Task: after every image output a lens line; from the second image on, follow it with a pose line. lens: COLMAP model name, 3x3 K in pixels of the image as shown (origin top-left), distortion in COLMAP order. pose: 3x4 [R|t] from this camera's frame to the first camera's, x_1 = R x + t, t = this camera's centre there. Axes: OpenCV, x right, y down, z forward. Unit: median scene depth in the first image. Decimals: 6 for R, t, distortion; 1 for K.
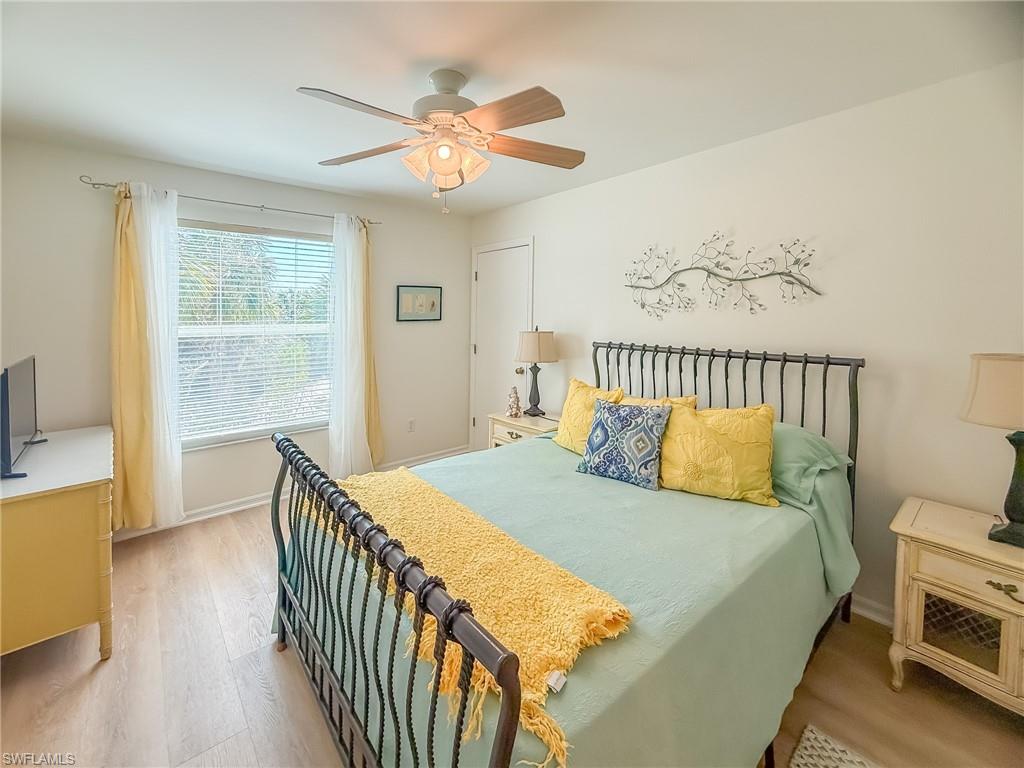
lens RADIAL K [[430.5, 0, 514.0], [0, 430.5, 331.0], [0, 0, 1]] dist [0.000311, 0.000448]
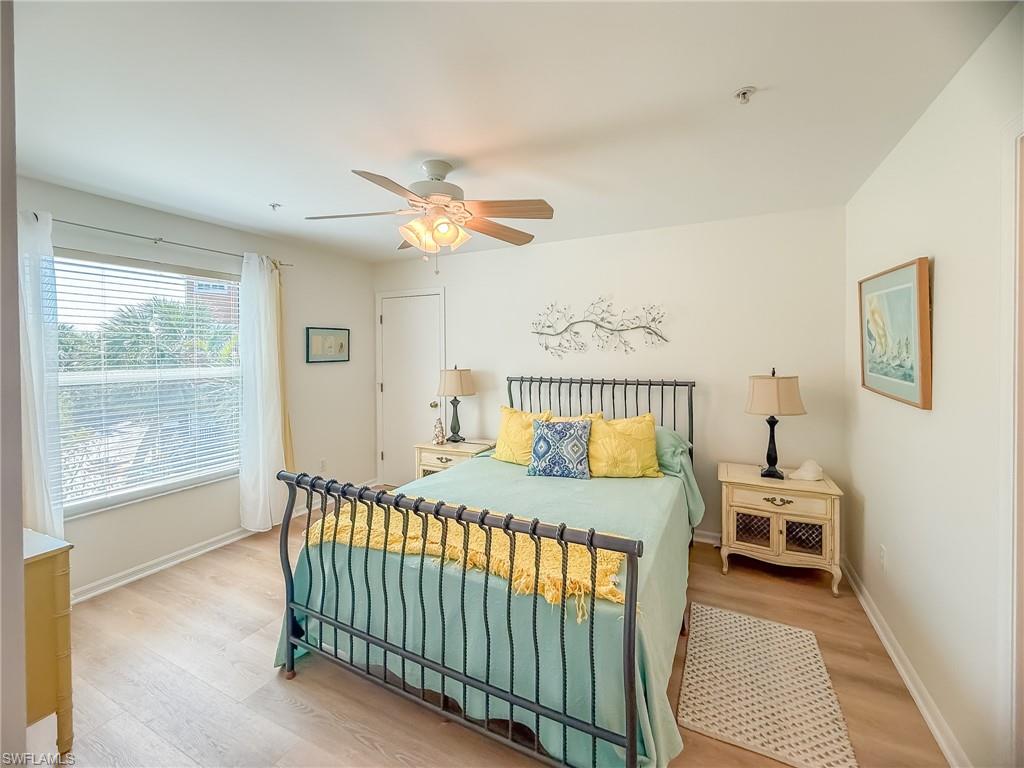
lens RADIAL K [[414.1, 0, 512.1], [0, 414.1, 357.8], [0, 0, 1]] dist [0.000047, -0.000049]
pose [[0.917568, -0.011686, 0.397407, -0.387513], [0.021755, 0.999546, -0.020839, -0.006314], [-0.396983, 0.027767, 0.917406, -0.143883]]
